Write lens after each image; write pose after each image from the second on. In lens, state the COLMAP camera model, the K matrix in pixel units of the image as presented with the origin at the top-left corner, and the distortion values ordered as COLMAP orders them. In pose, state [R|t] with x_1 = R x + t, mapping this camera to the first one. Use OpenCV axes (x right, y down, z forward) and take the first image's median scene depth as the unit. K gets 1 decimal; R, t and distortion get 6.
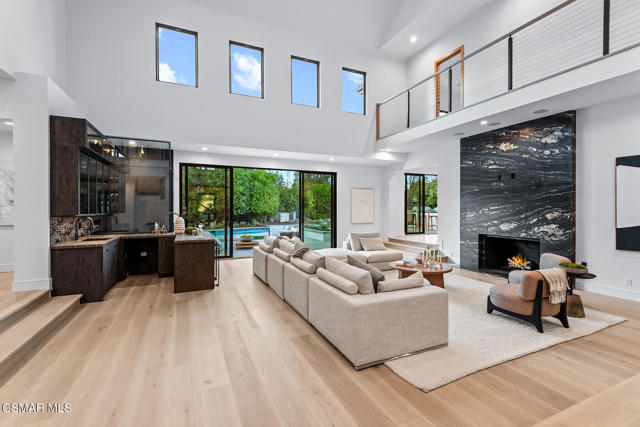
lens RADIAL K [[291.0, 0, 321.7], [0, 291.0, 209.2], [0, 0, 1]] dist [0.013894, -0.002694]
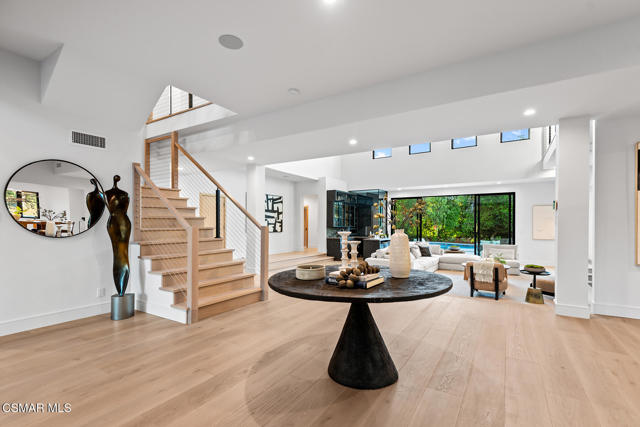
lens RADIAL K [[291.0, 0, 325.1], [0, 291.0, 223.5], [0, 0, 1]] dist [0.013894, -0.002694]
pose [[0.545428, 0.000191, -0.838158, 0.930929], [-0.005982, 0.999975, -0.003665, 0.002985], [0.838136, 0.007013, 0.545416, -0.344333]]
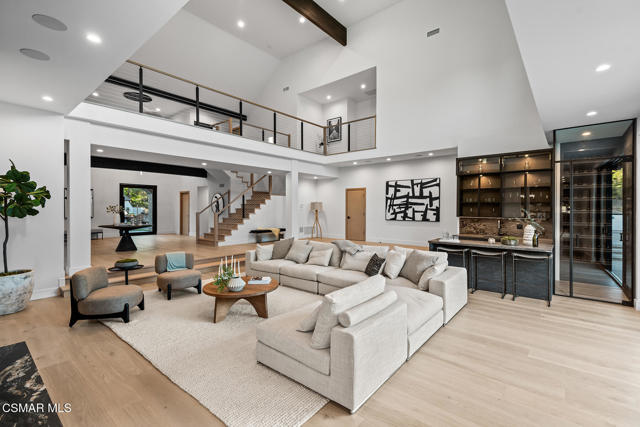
lens RADIAL K [[291.0, 0, 317.7], [0, 291.0, 209.1], [0, 0, 1]] dist [0.013894, -0.002694]
pose [[-0.899629, -0.002211, -0.436649, 0.424389], [-0.003826, 0.999989, 0.002820, -0.015964], [0.436637, 0.004208, -0.899628, 1.566337]]
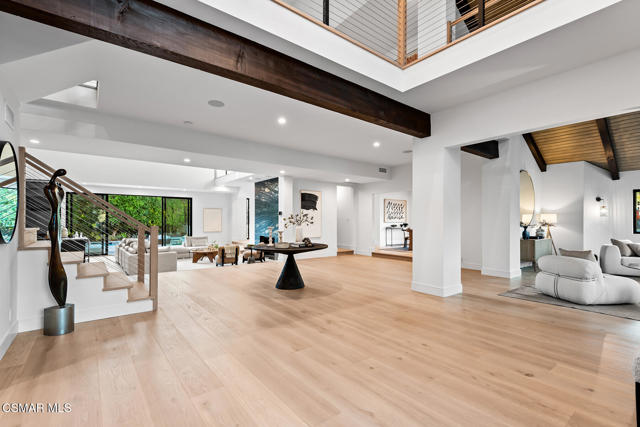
lens RADIAL K [[291.0, 0, 322.6], [0, 291.0, 219.3], [0, 0, 1]] dist [0.013894, -0.002694]
pose [[0.969853, 0.003459, 0.243666, 0.531831], [-0.000798, 0.999939, -0.011017, 0.000391], [-0.243690, 0.010490, 0.969797, -0.976702]]
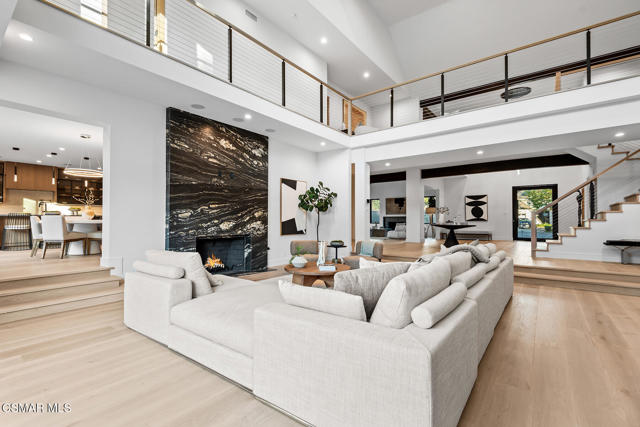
lens RADIAL K [[291.0, 0, 319.7], [0, 291.0, 217.8], [0, 0, 1]] dist [0.013894, -0.002694]
pose [[-0.462061, 0.007102, 0.886820, -0.388991], [0.001269, 0.999972, -0.007347, 0.041694], [-0.886847, -0.002269, -0.462057, 1.201271]]
